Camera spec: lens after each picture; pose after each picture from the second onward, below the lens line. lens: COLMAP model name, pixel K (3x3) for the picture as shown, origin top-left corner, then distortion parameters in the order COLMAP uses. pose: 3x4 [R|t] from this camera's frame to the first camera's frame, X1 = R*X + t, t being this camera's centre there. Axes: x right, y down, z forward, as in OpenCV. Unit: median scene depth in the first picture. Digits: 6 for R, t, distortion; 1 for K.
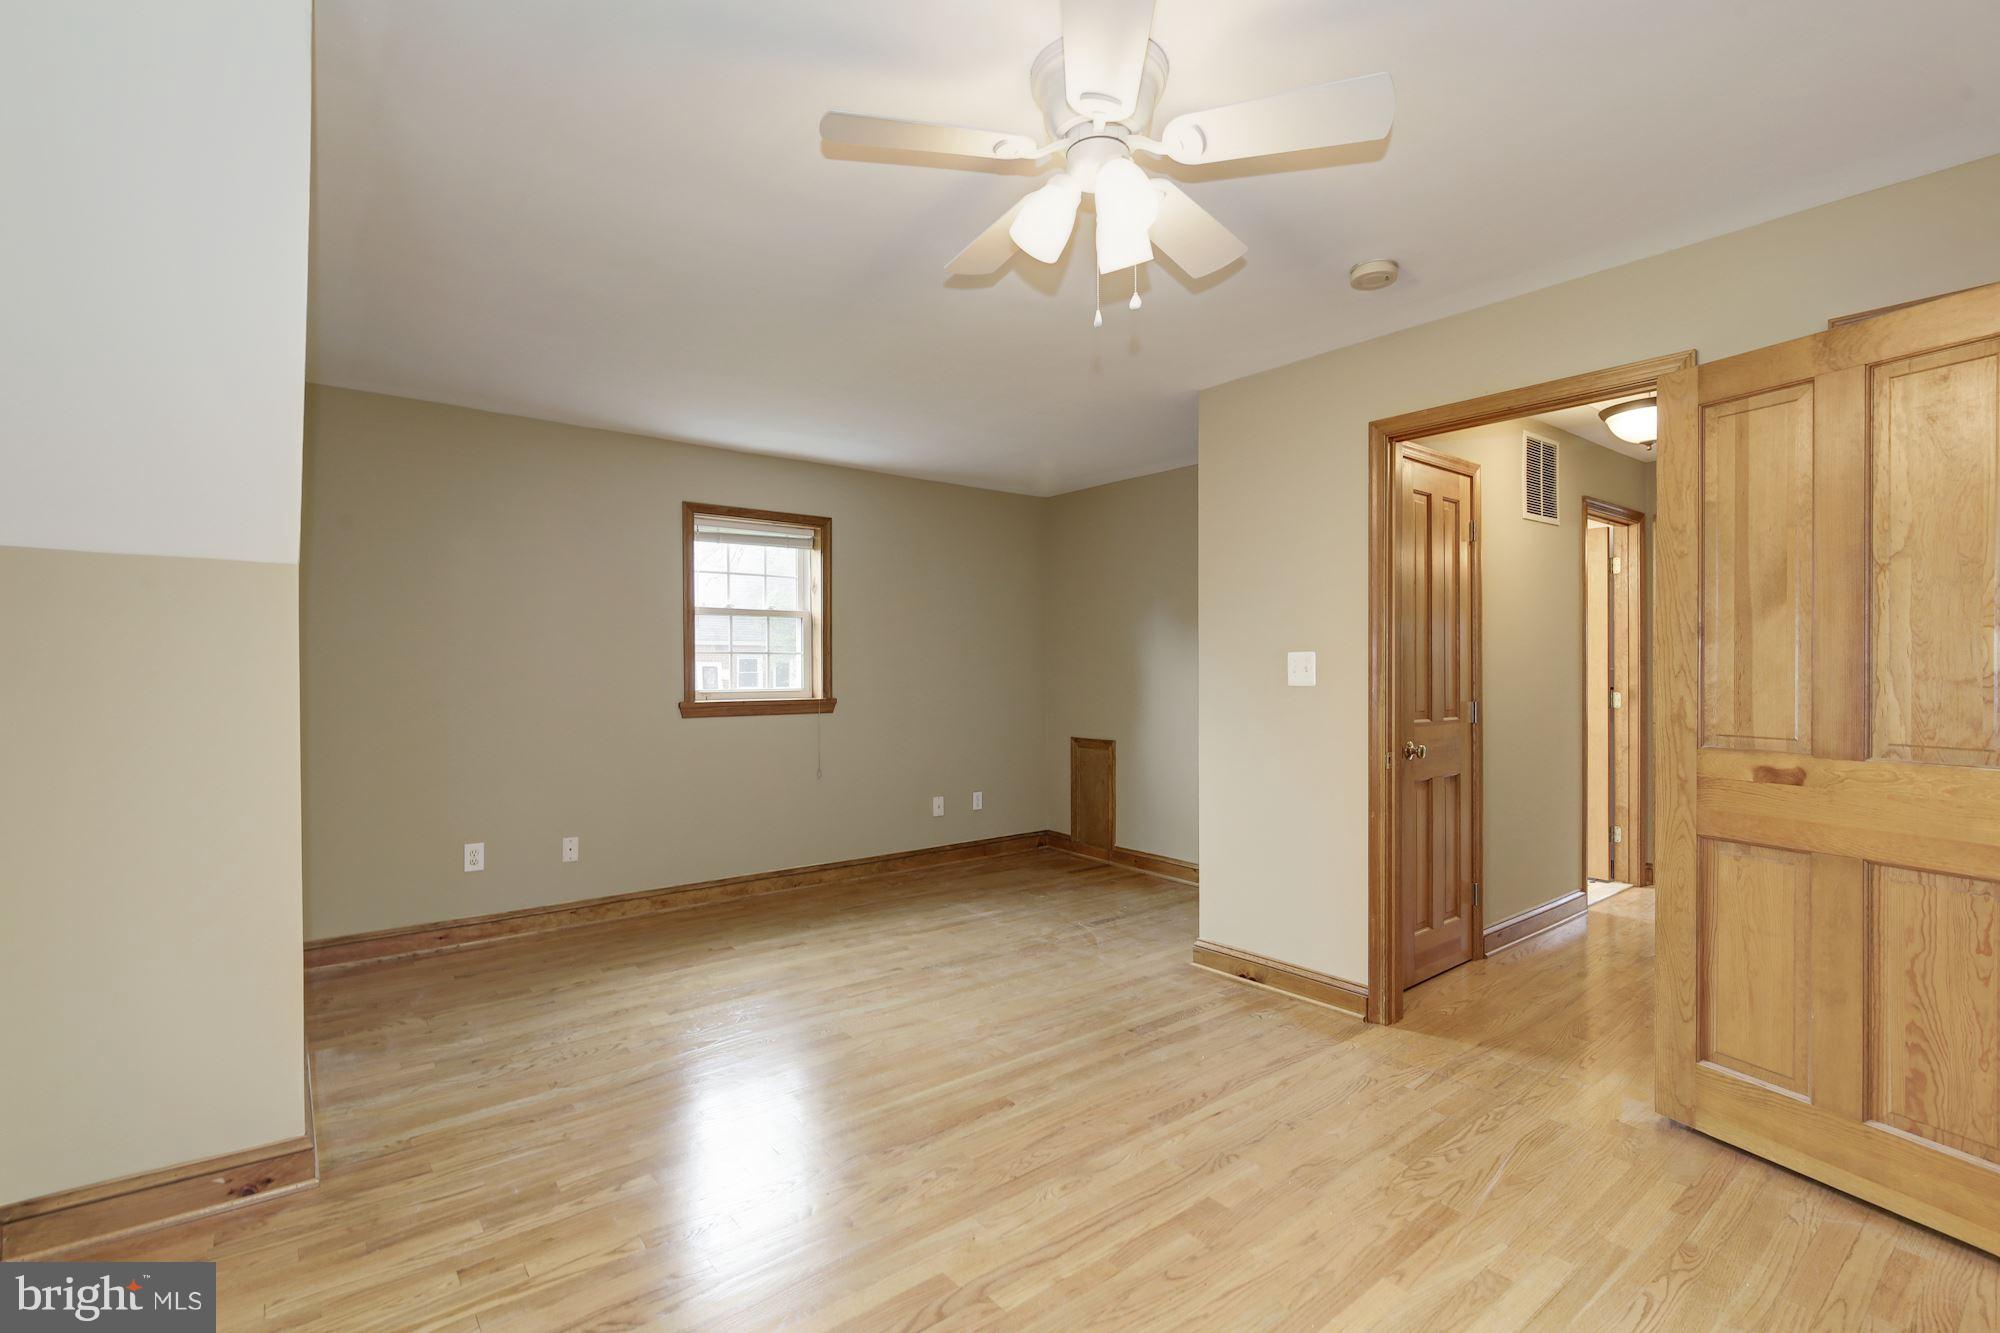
lens RADIAL K [[920.4, 0, 976.4], [0, 920.4, 667.6], [0, 0, 1]] dist [-0.002312, -0.000515]
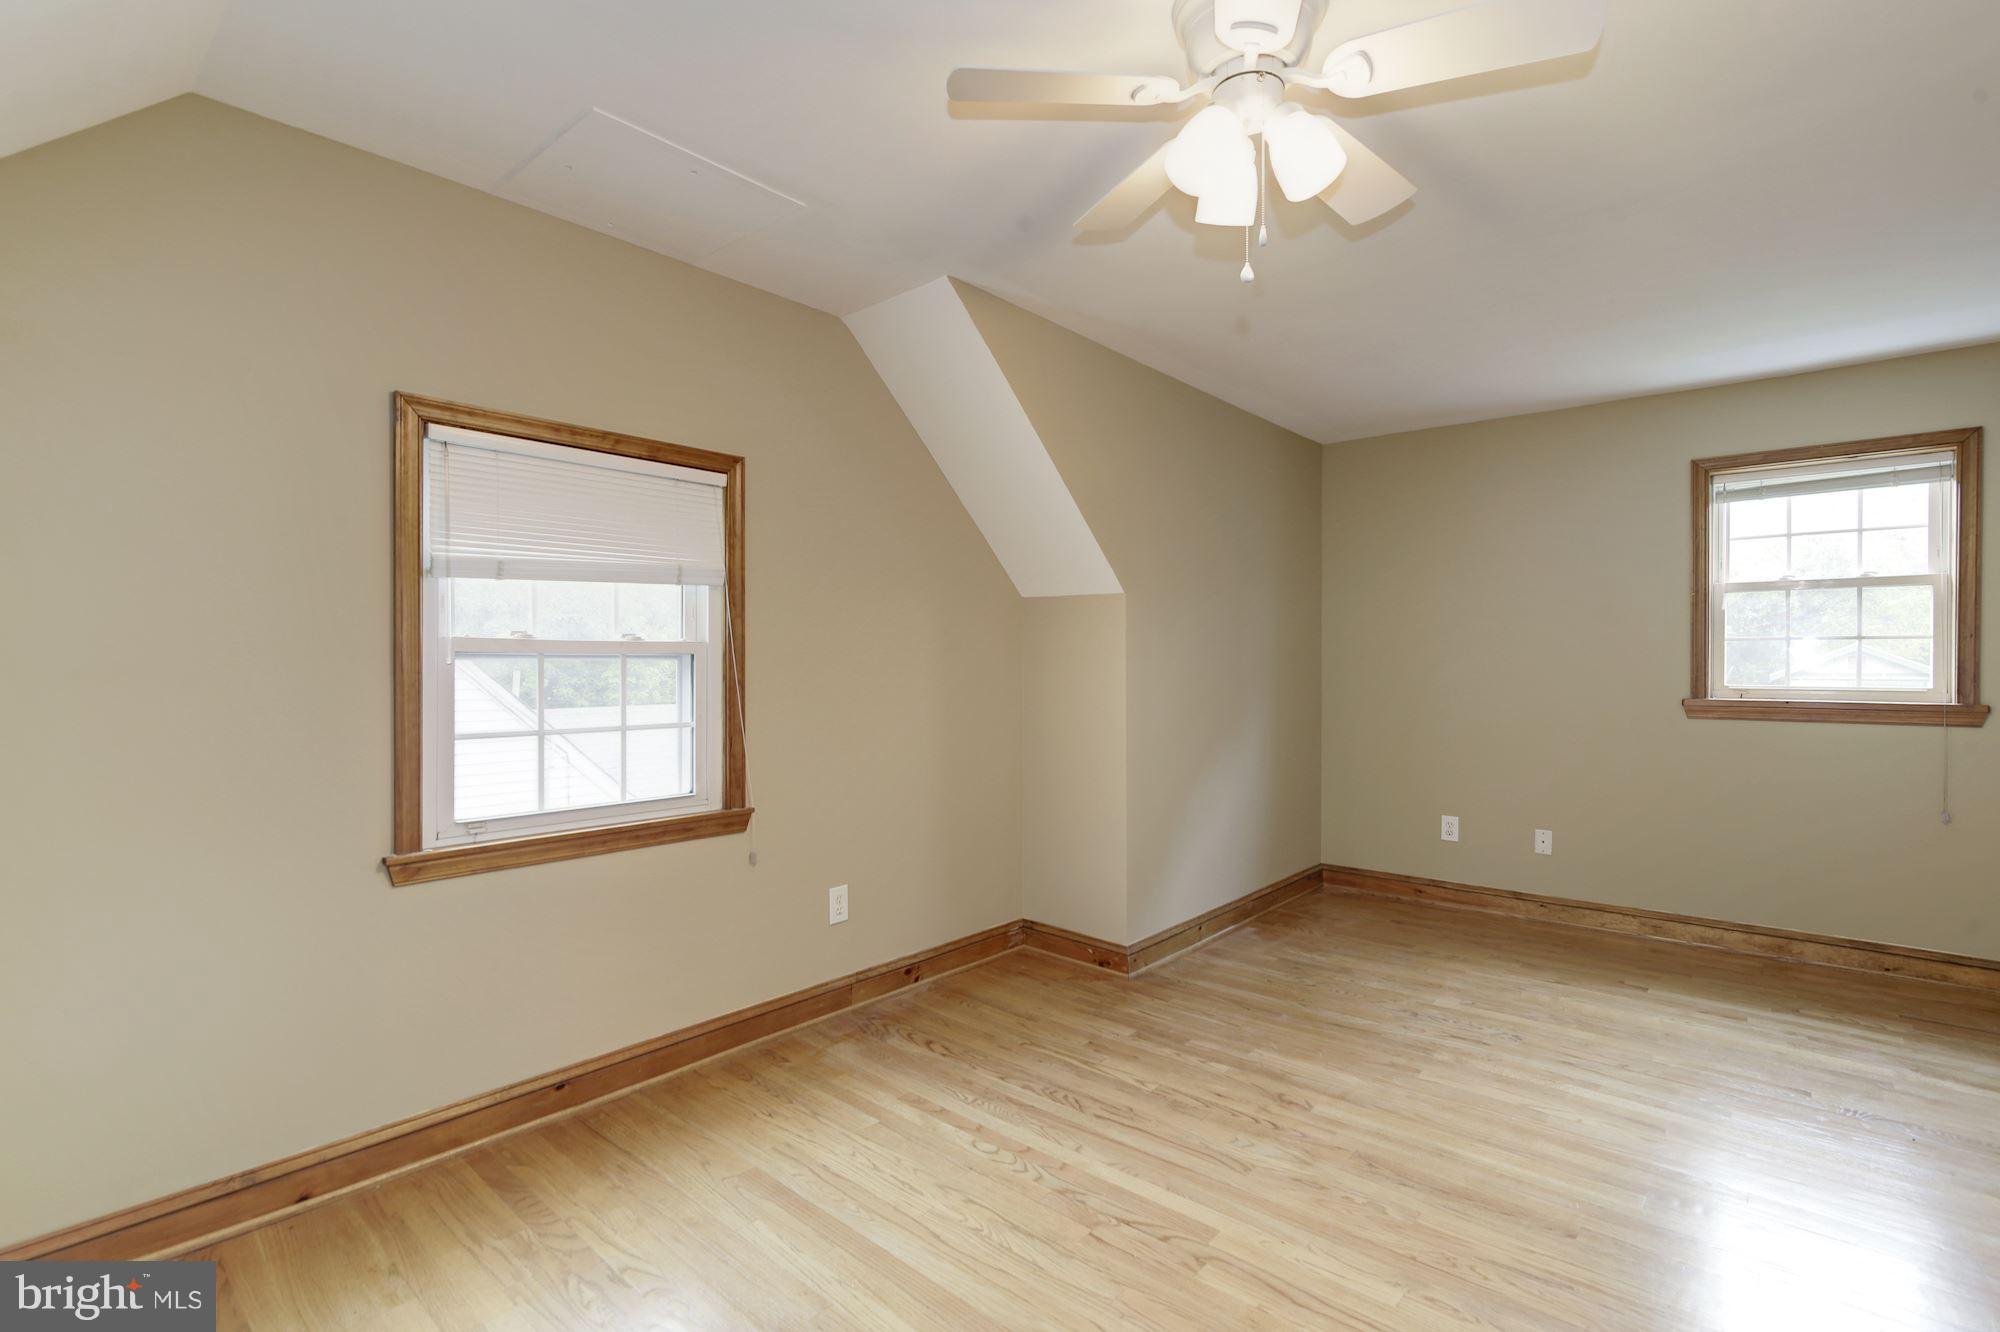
lens RADIAL K [[902.2, 0, 1000.0], [0, 902.2, 666.0], [0, 0, 1]] dist [-0.001097, -0.000076]
pose [[0.196550, 0.005862, -0.980476, 0.571254], [-0.000384, 0.999983, 0.005901, 0.004466], [0.980494, -0.000784, 0.196549, 0.343026]]
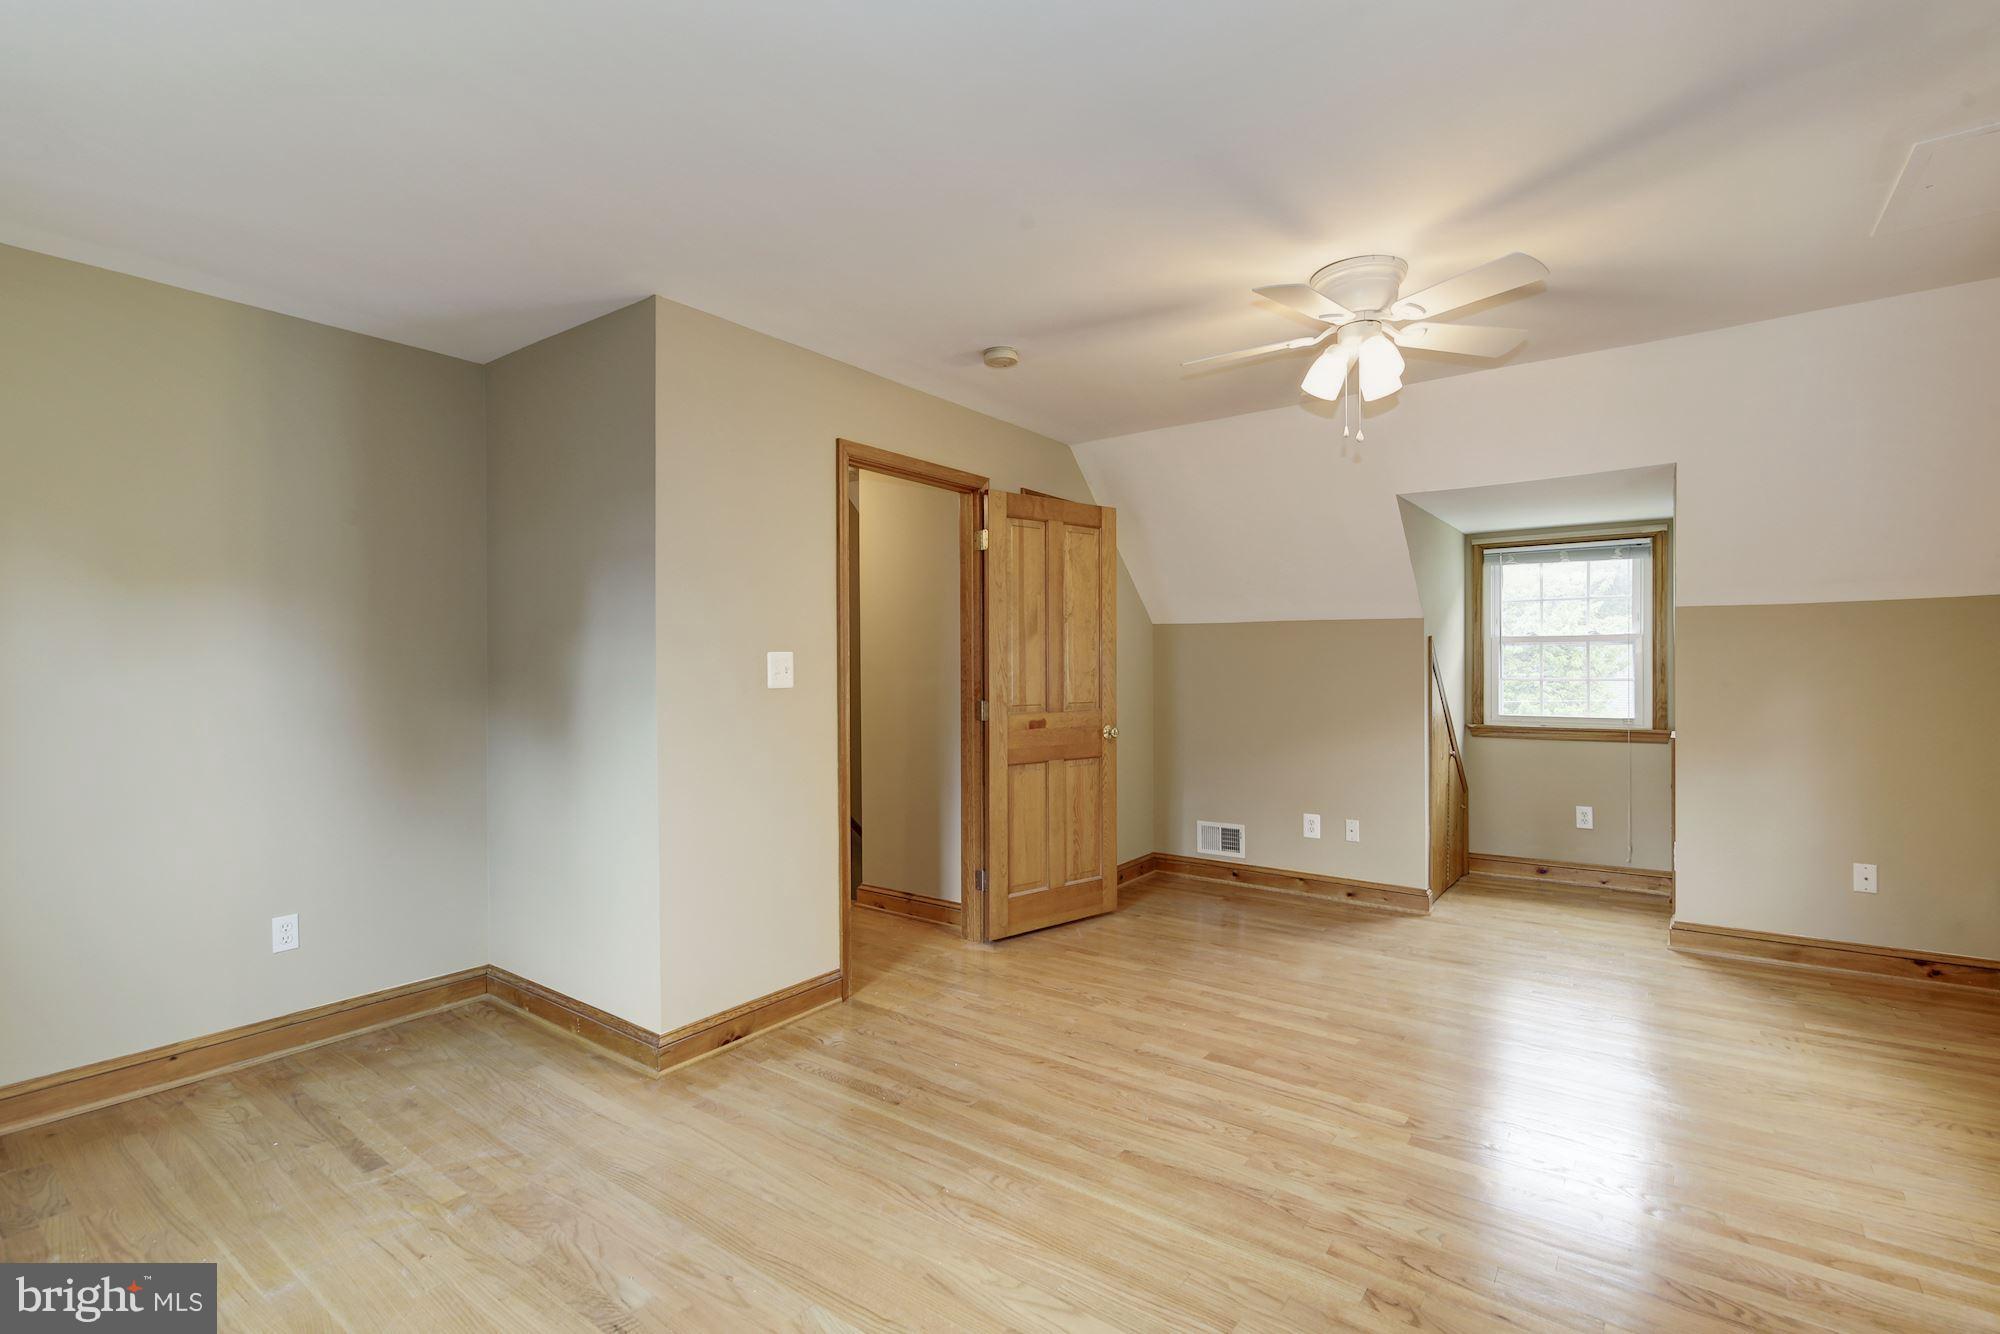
lens RADIAL K [[925.4, 0, 1000.0], [0, 925.4, 667.0], [0, 0, 1]] dist [-0.000512, -0.000390]
pose [[-0.288913, -0.000642, 0.957355, -0.680281], [0.003230, 0.999993, 0.001645, -0.002895], [-0.957350, 0.003567, -0.288909, 1.181360]]
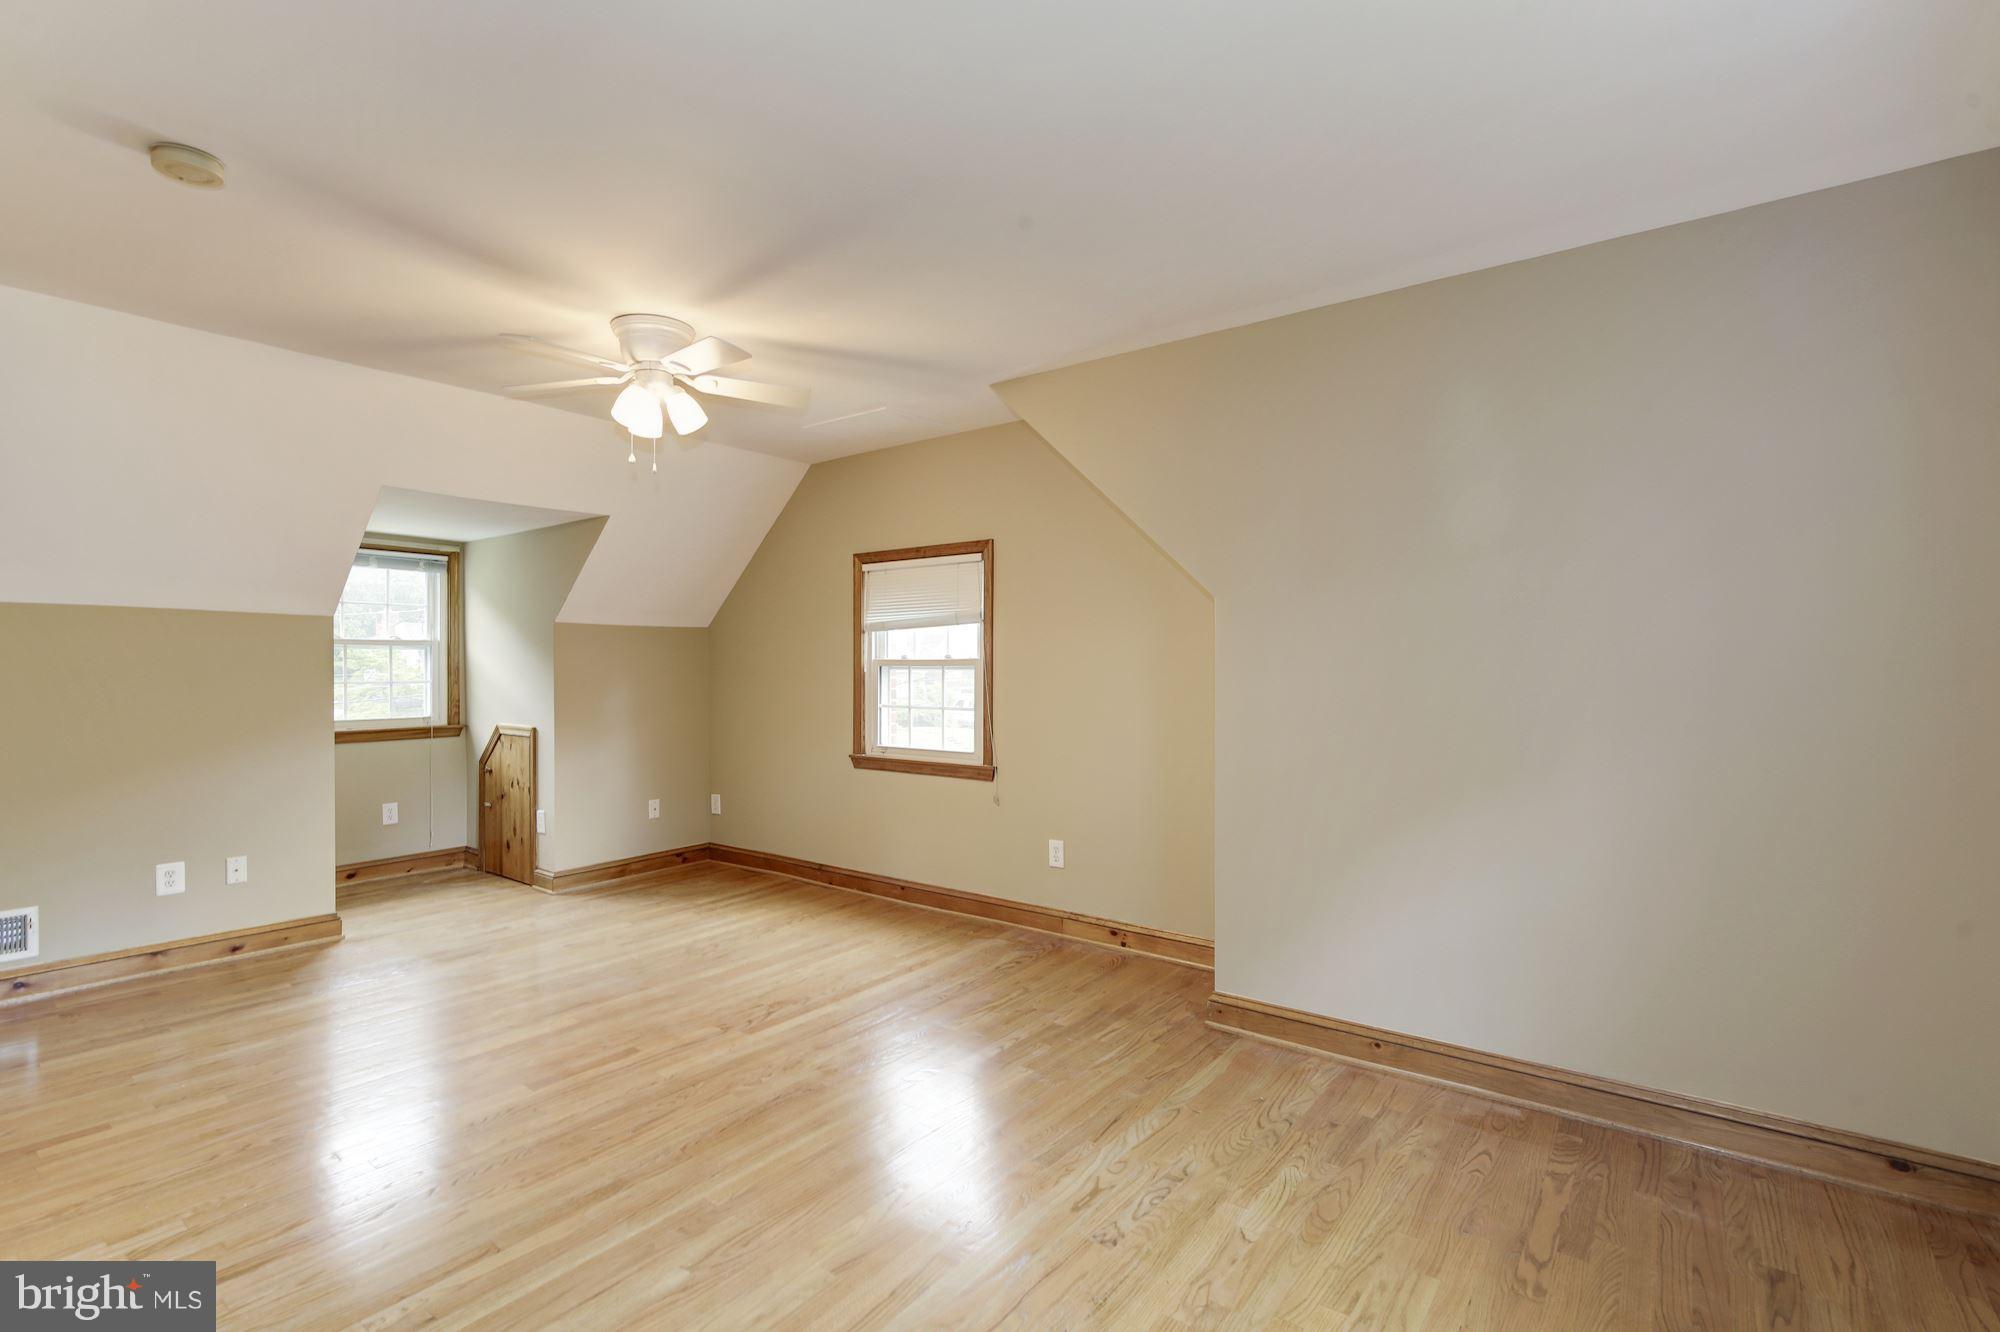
lens RADIAL K [[906.7, 0, 1007.6], [0, 906.7, 667.1], [0, 0, 1]] dist [-0.002509, 0.000199]
pose [[-0.959186, 0.001591, -0.282771, -0.013122], [0.001567, 0.999999, 0.000310, -0.001143], [0.282772, -0.000146, -0.959187, 1.668825]]
